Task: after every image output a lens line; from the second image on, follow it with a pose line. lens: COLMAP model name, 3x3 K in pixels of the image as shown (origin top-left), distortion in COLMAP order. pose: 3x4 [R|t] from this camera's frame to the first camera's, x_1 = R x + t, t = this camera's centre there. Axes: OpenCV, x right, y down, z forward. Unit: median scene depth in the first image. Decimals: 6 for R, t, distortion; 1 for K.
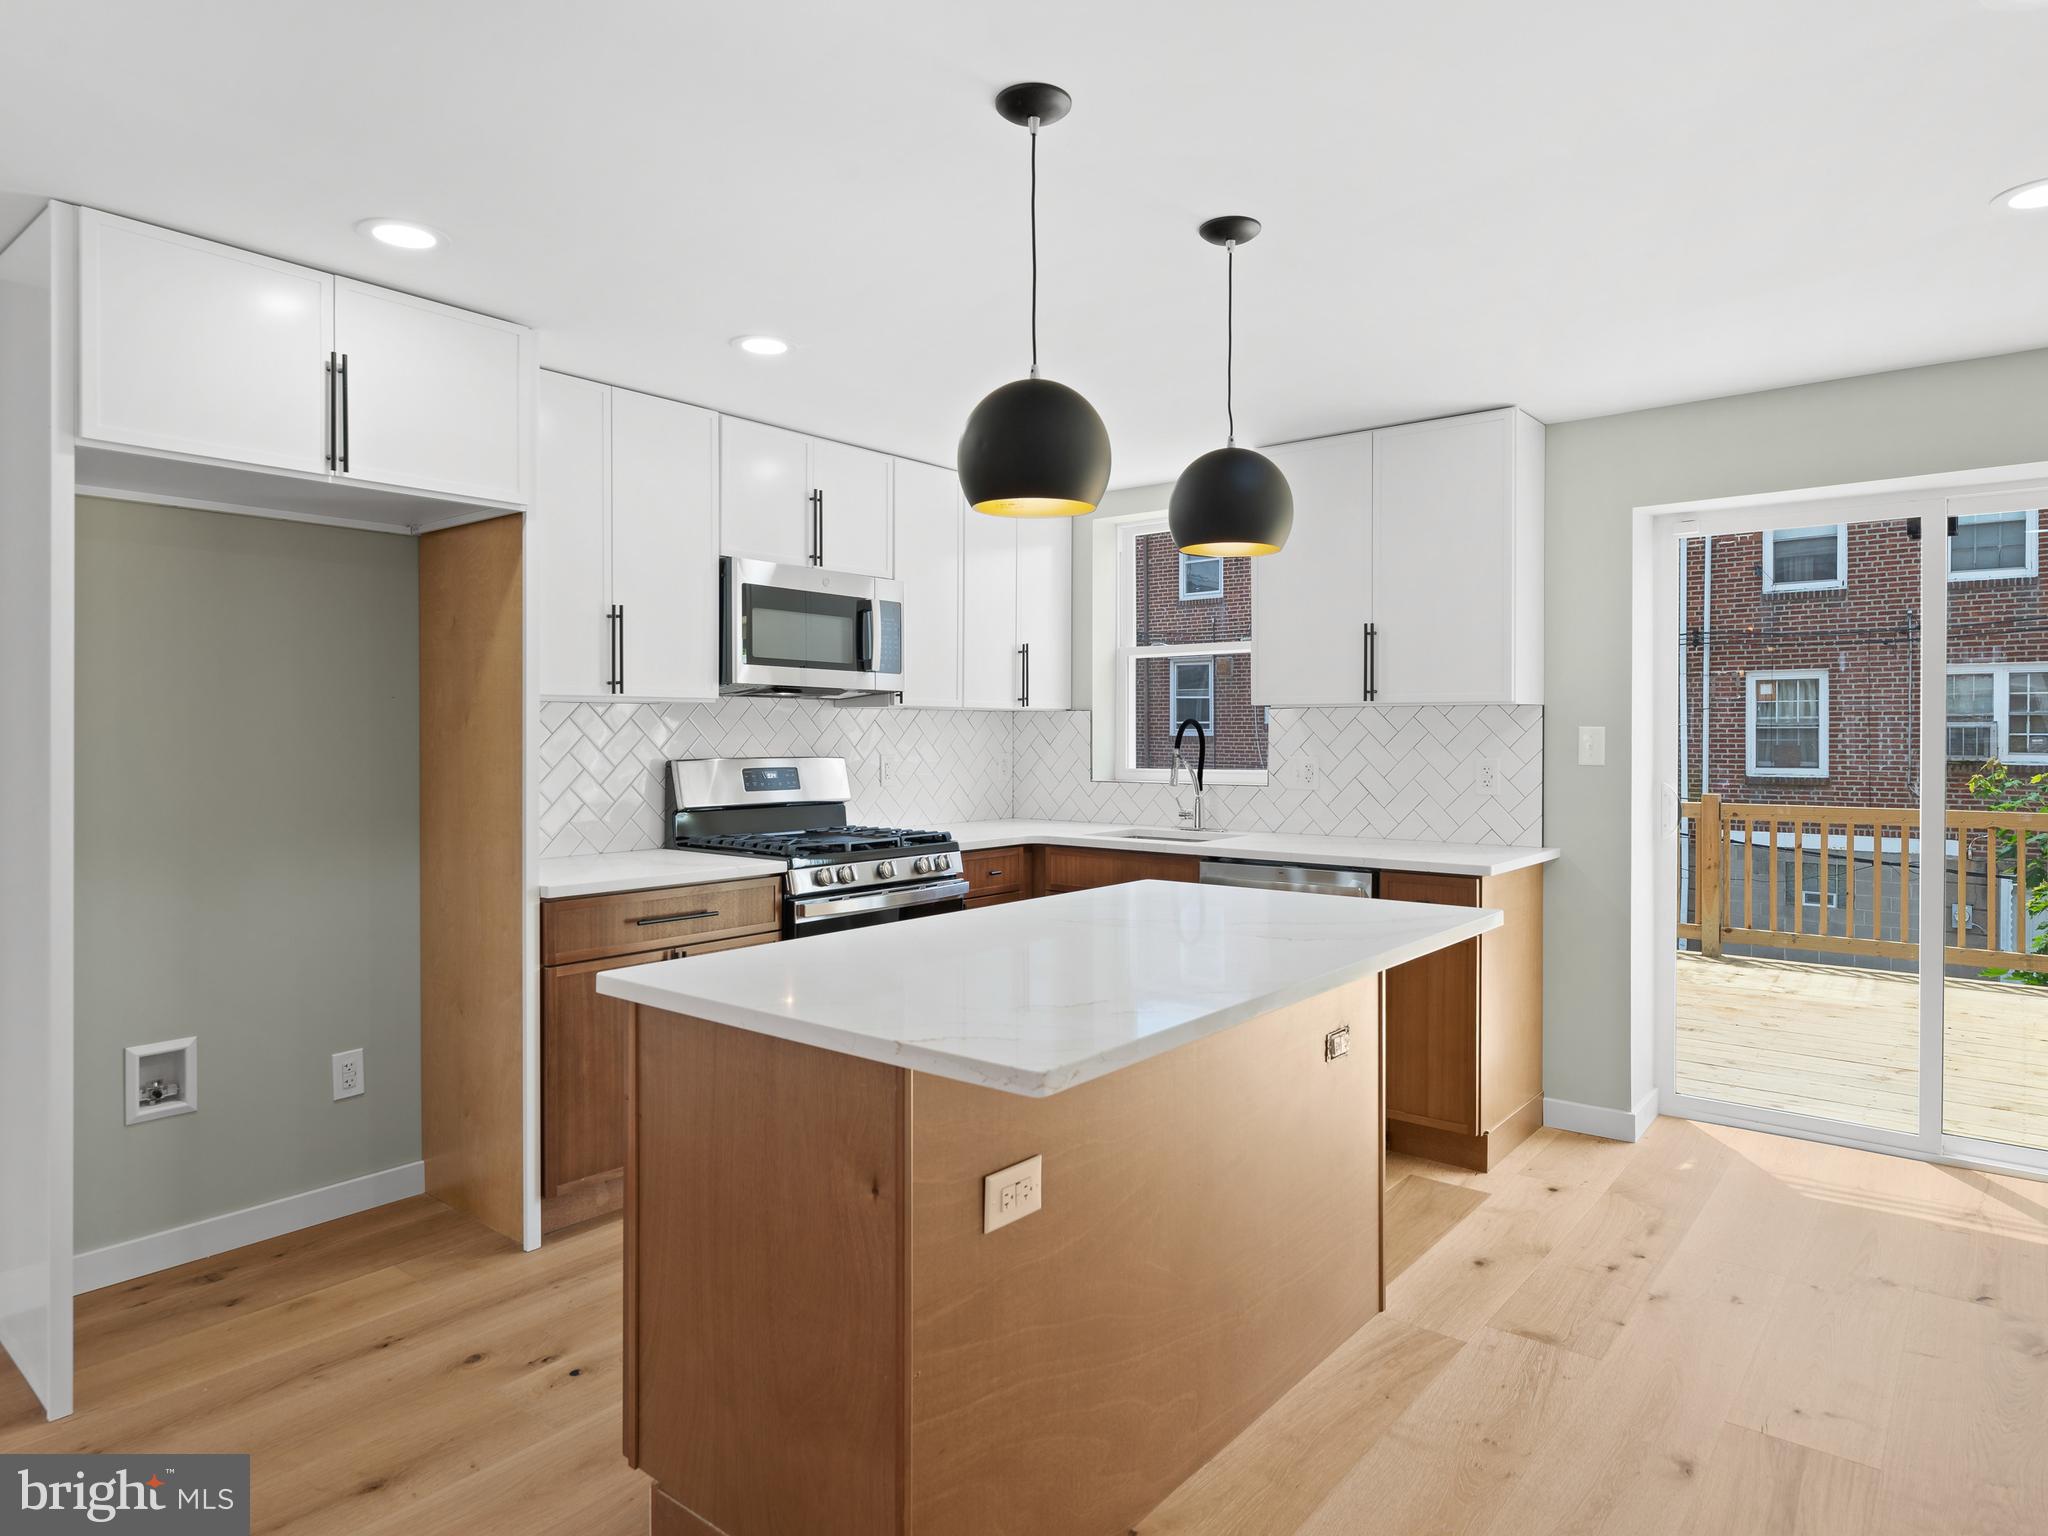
lens RADIAL K [[1219.5, 0, 1031.0], [0, 1219.5, 743.3], [0, 0, 1]] dist [0.000442, -0.000616]
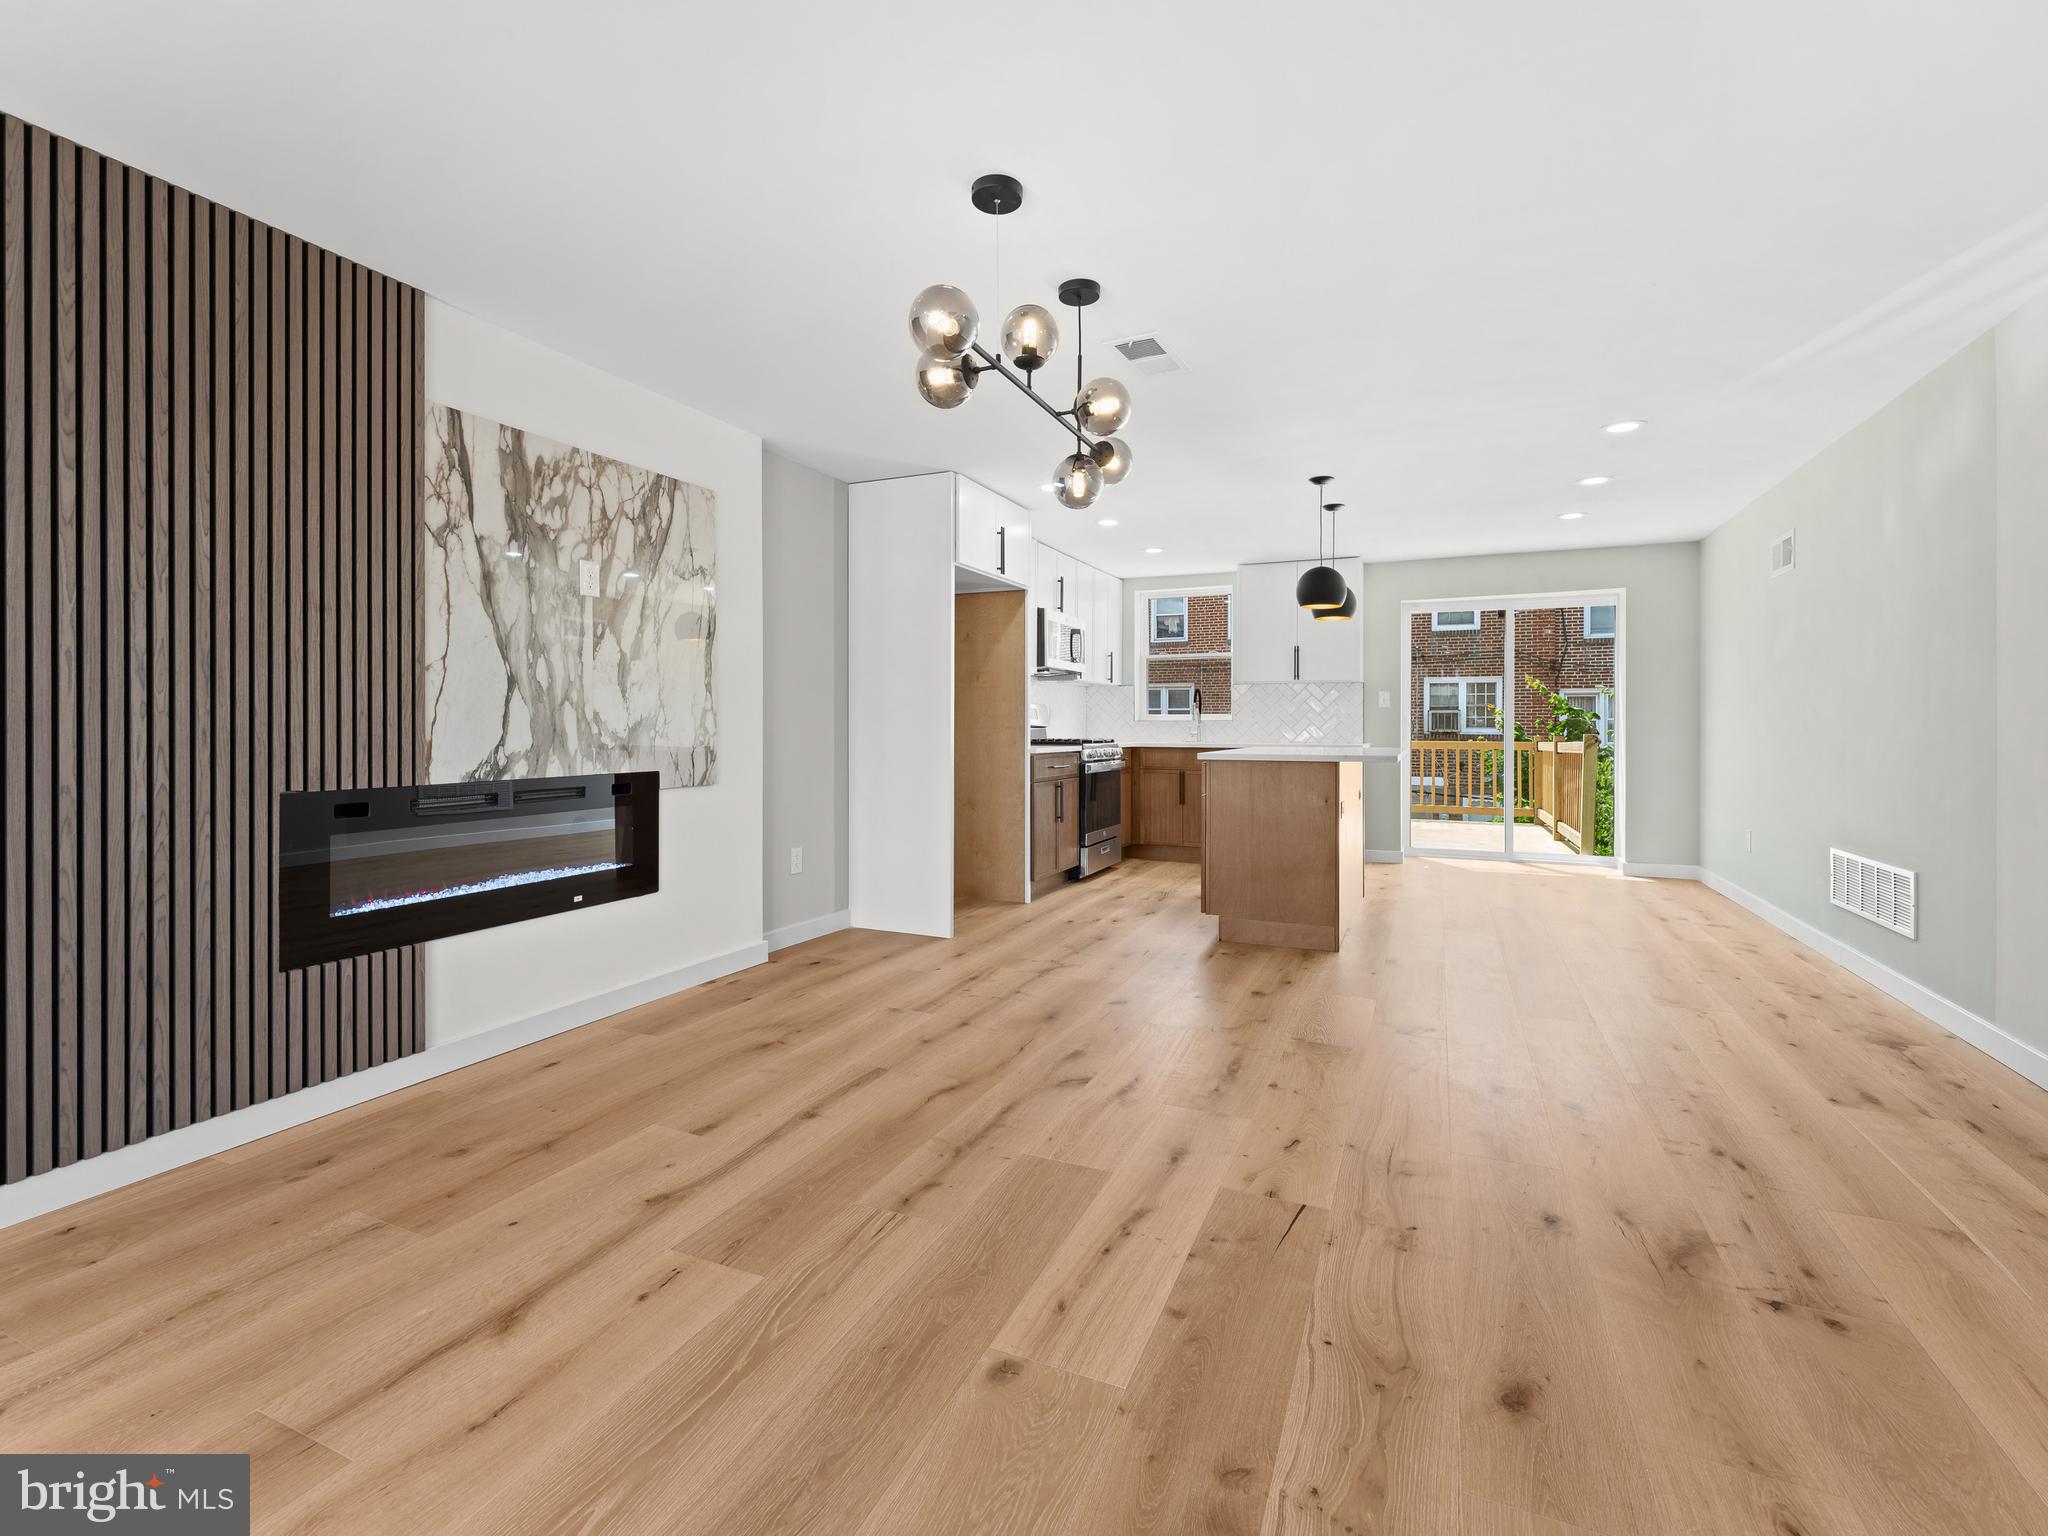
lens RADIAL K [[922.2, 0, 1024.9], [0, 922.2, 726.9], [0, 0, 1]] dist [0.002022, 0.001546]
pose [[0.966357, 0.001960, 0.257197, -0.734449], [0.000095, 0.999968, -0.007976, 0.075333], [-0.257204, 0.007732, 0.966326, -0.604530]]
